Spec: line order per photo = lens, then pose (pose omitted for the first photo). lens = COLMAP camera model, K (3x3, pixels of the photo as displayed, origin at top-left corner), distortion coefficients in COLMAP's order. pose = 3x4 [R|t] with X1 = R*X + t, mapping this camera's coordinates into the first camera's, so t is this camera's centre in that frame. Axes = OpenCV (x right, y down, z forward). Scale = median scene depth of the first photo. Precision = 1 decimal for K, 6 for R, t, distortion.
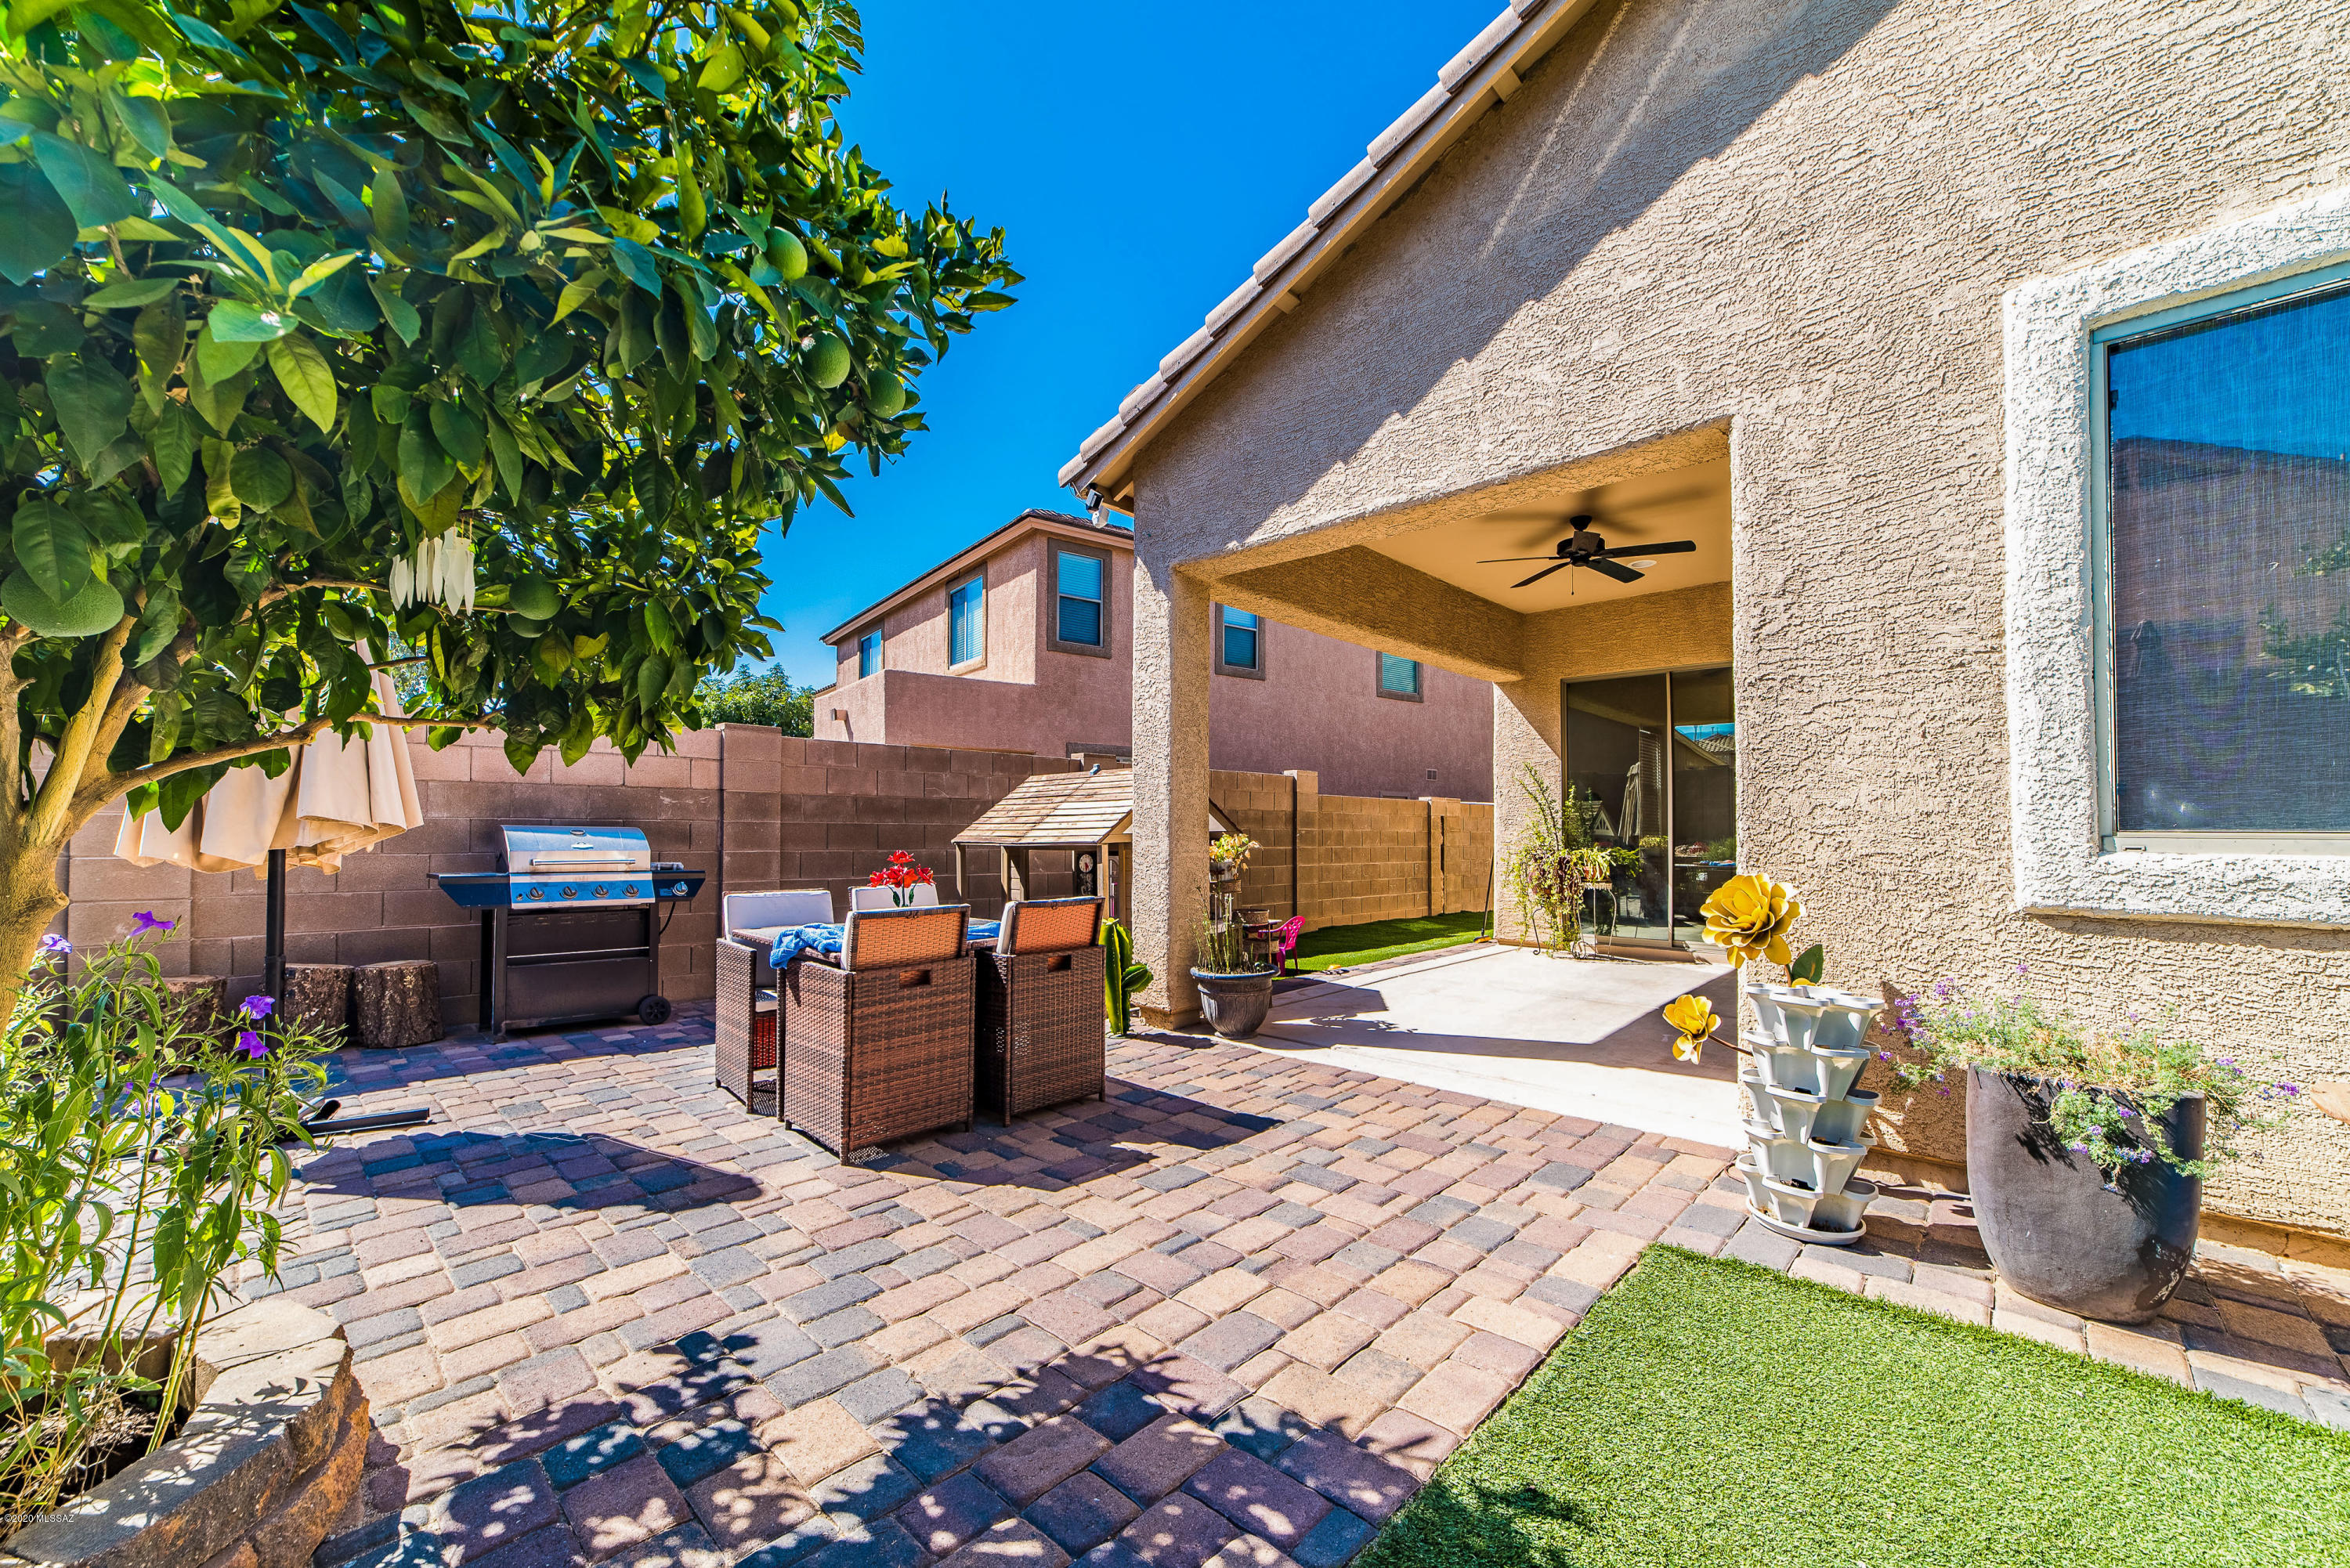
lens RADIAL K [[910.5, 0, 1167.6], [0, 910.5, 794.5], [0, 0, 1]] dist [-0.016856, 0.007264]
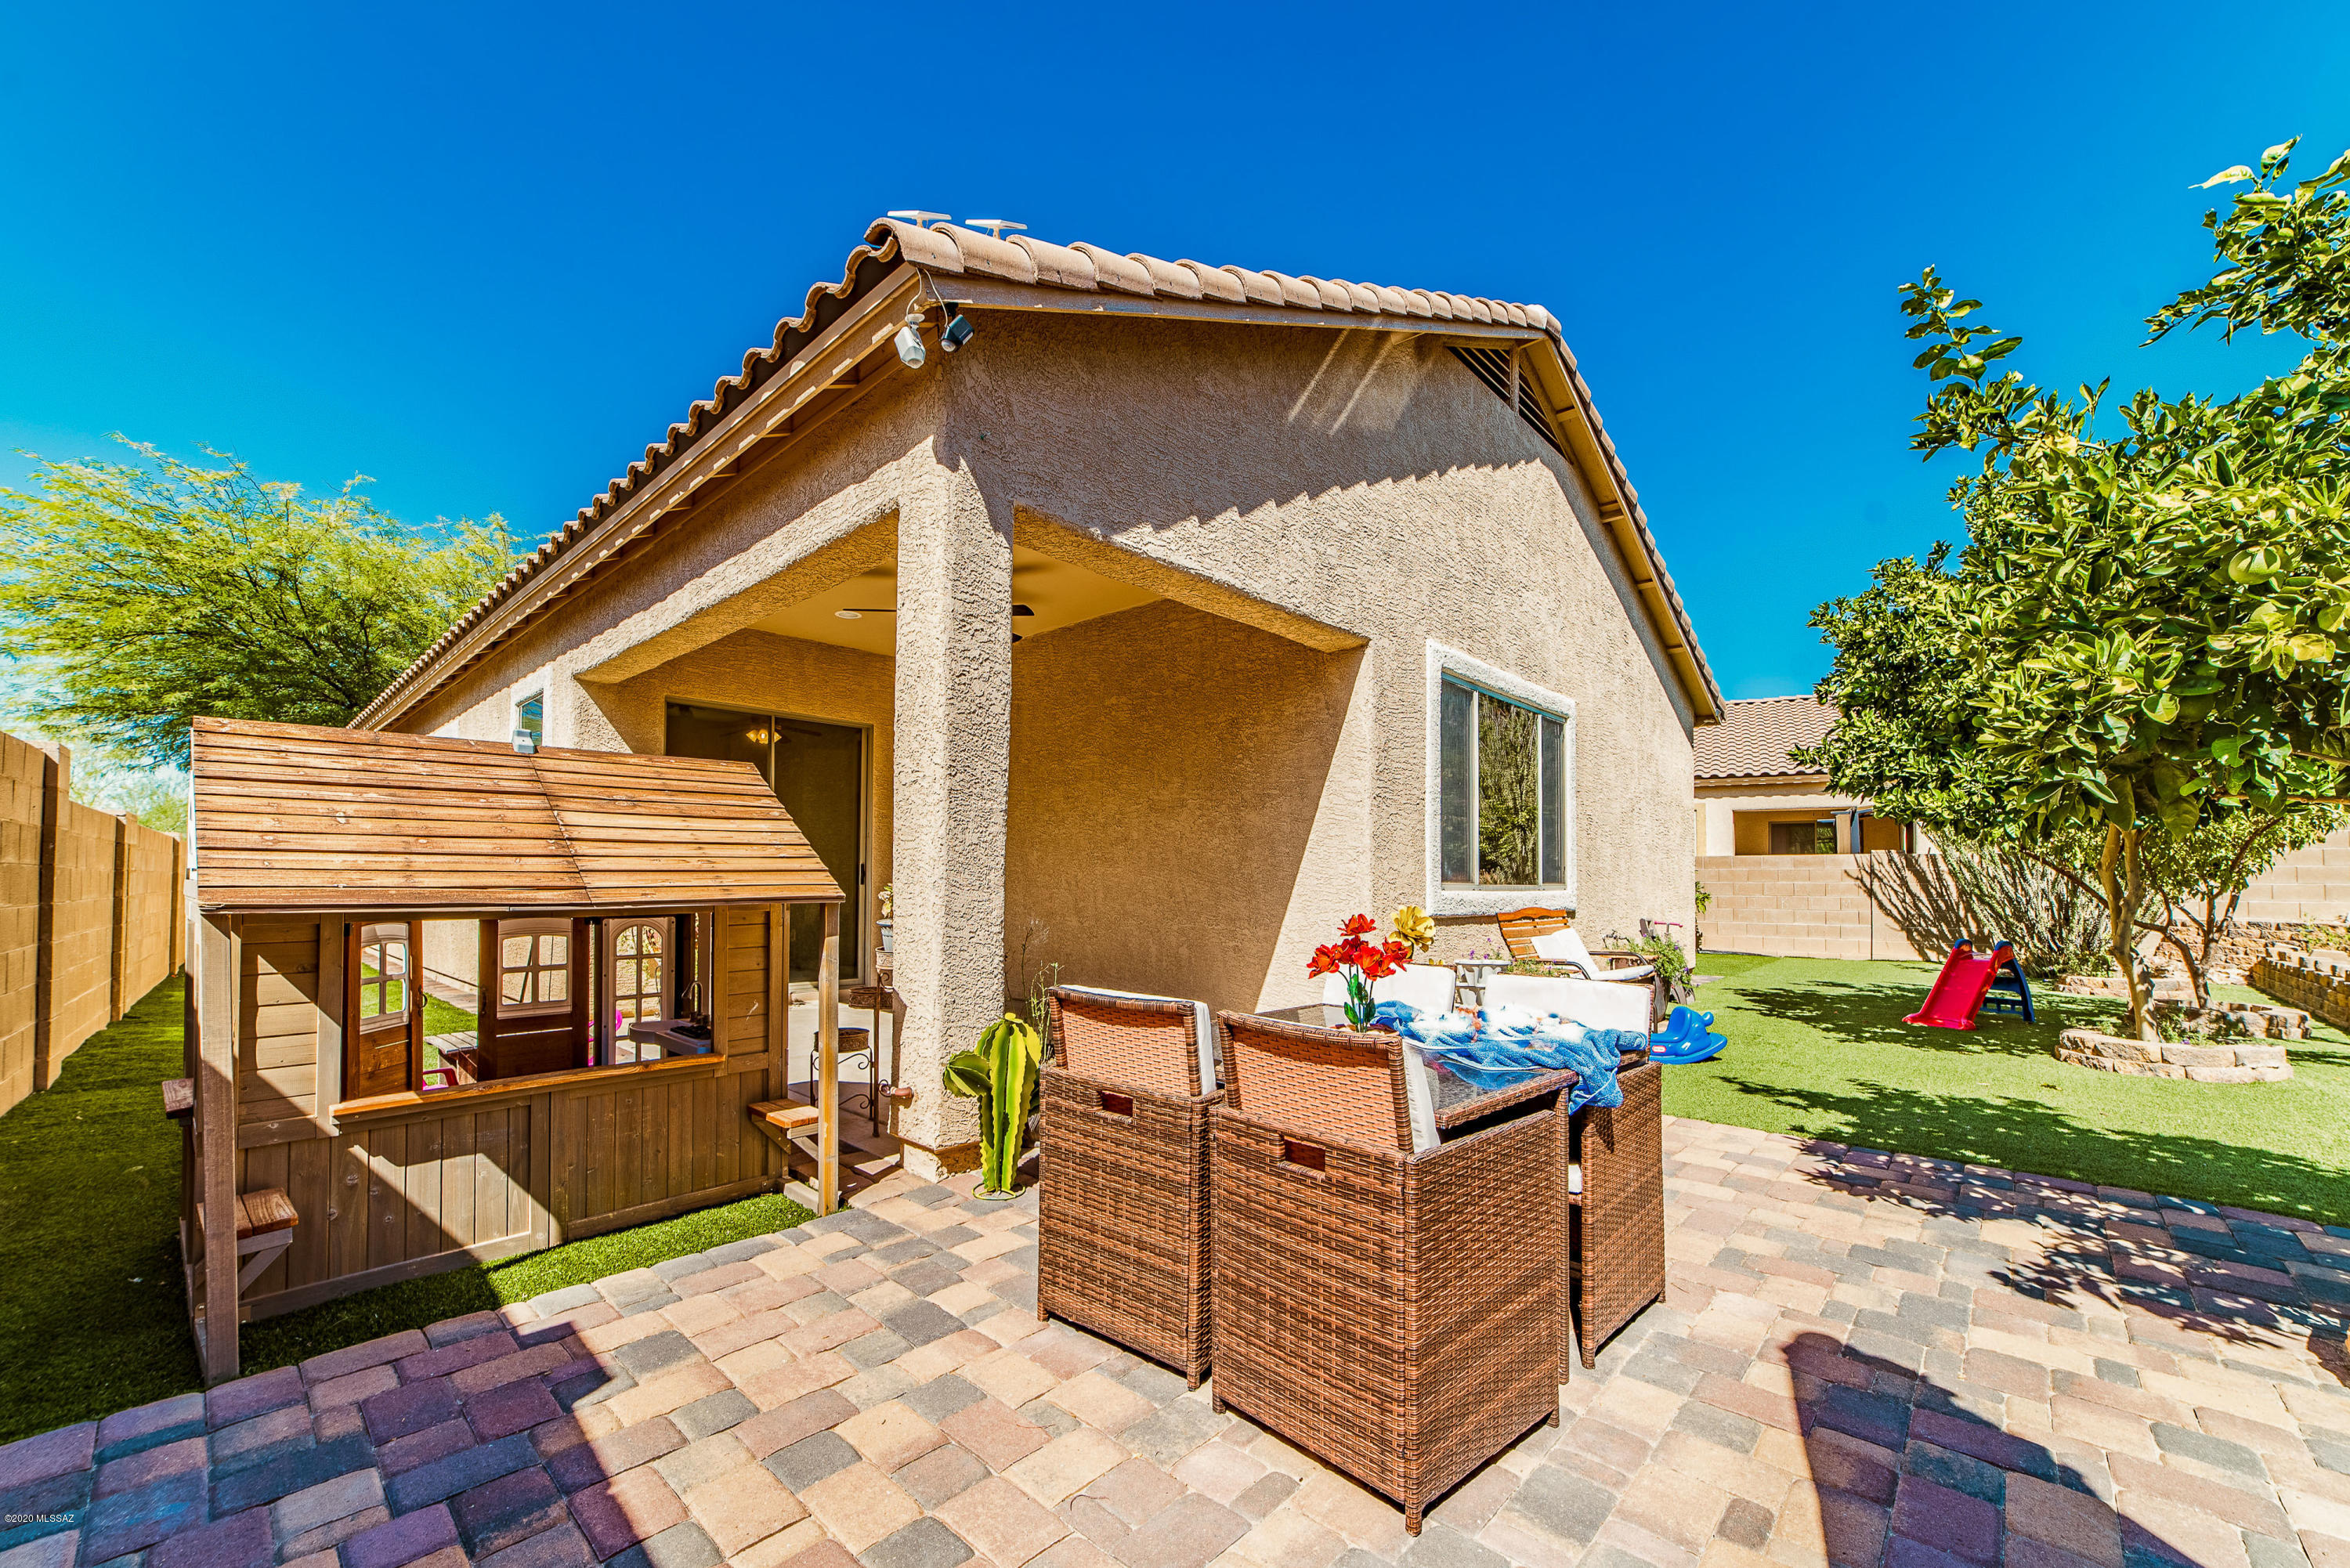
lens RADIAL K [[926.5, 0, 1175.4], [0, 926.5, 835.0], [0, 0, 1]] dist [-0.000127, 0.000341]
pose [[-0.016111, 0.046733, 0.998778, -1.914372], [-0.047125, 0.997762, -0.047445, 0.092845], [-0.998759, -0.047832, -0.013873, 2.357810]]
